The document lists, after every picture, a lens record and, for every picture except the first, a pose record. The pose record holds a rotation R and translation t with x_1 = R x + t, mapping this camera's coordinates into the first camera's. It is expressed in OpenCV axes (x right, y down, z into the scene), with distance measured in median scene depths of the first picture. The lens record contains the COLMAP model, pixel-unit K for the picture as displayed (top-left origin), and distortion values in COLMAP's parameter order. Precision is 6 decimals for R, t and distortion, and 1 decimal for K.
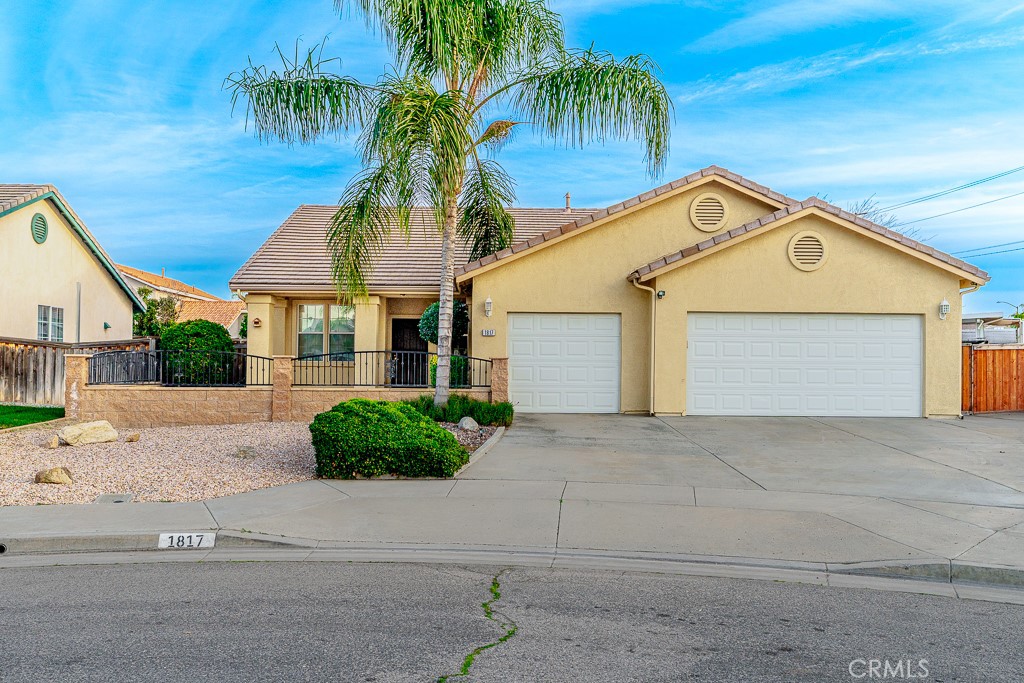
lens RADIAL K [[764.1, 0, 513.6], [0, 764.1, 346.4], [0, 0, 1]] dist [0.008812, 0.000805]
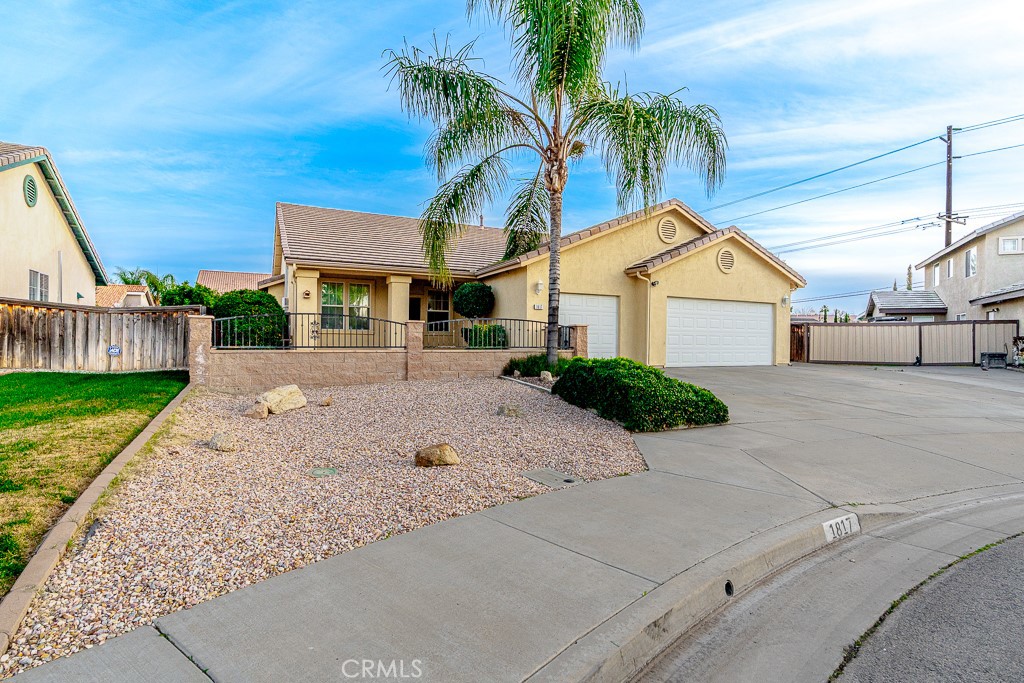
lens RADIAL K [[470.8, 0, 508.8], [0, 470.8, 337.9], [0, 0, 1]] dist [-0.004955, 0.000012]
pose [[0.920894, 0.002825, 0.389802, -0.389820], [-0.011933, 0.999709, 0.020947, 0.018151], [-0.389629, -0.023941, 0.920661, 0.278931]]
